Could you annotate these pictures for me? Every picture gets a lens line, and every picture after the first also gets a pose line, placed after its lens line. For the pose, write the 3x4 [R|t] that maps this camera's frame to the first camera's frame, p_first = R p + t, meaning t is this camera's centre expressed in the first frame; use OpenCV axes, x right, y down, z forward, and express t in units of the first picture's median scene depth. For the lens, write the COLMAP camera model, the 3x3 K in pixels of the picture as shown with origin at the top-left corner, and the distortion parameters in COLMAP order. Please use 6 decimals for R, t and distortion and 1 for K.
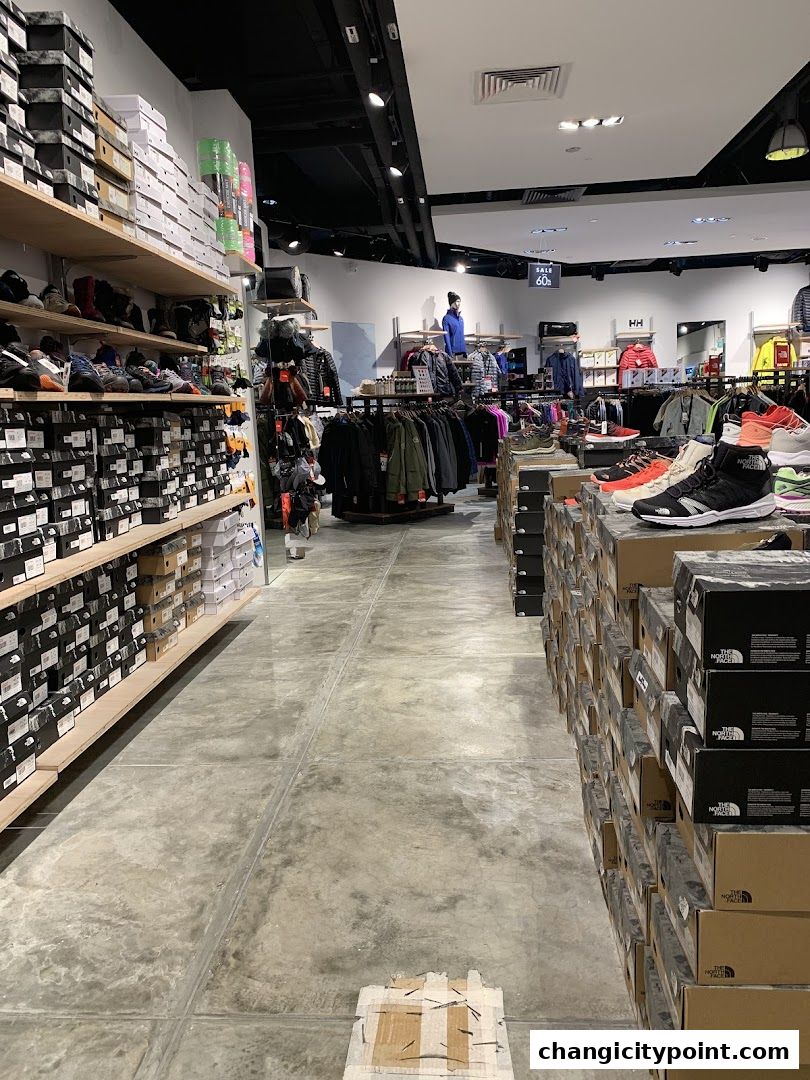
lens RADIAL K [[847.6, 0, 404.7], [0, 847.6, 542.2], [0, 0, 1]] dist [0.027752, -0.018738]
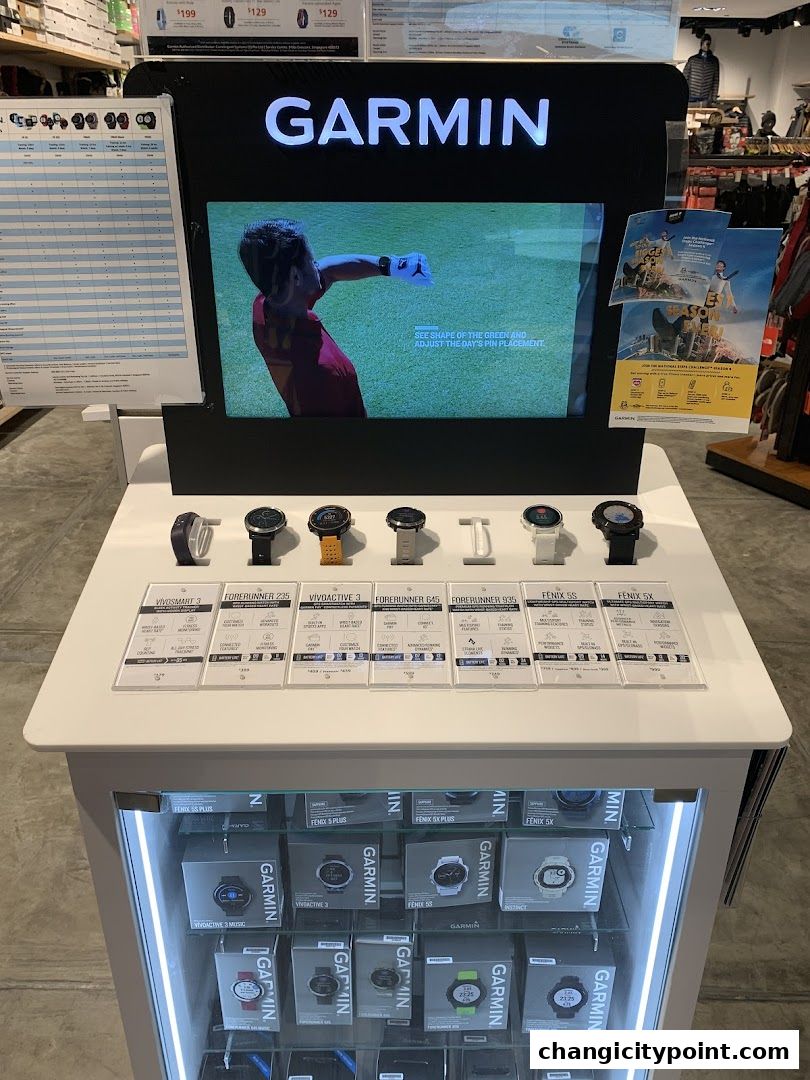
lens RADIAL K [[847.6, 0, 406.9], [0, 847.6, 541.3], [0, 0, 1]] dist [0.027752, -0.018738]
pose [[0.995782, 0.025559, 0.088115, 0.180387], [-0.048799, 0.960840, 0.272771, 0.020069], [-0.077692, -0.275921, 0.958035, -0.652562]]
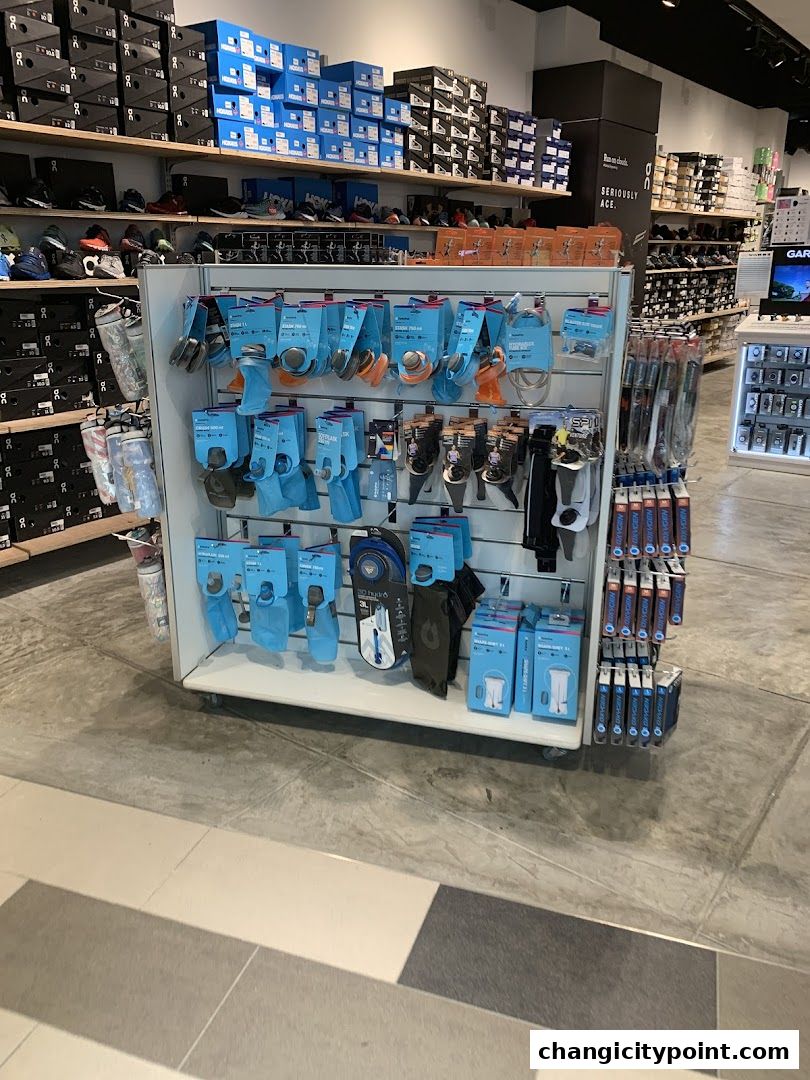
lens RADIAL K [[847.6, 0, 404.5], [0, 847.6, 542.5], [0, 0, 1]] dist [0.027752, -0.018738]
pose [[0.841723, 0.215751, -0.494929, 0.498935], [-0.121110, 0.968777, 0.216341, 0.266849], [0.526152, -0.122158, 0.841571, -2.372371]]
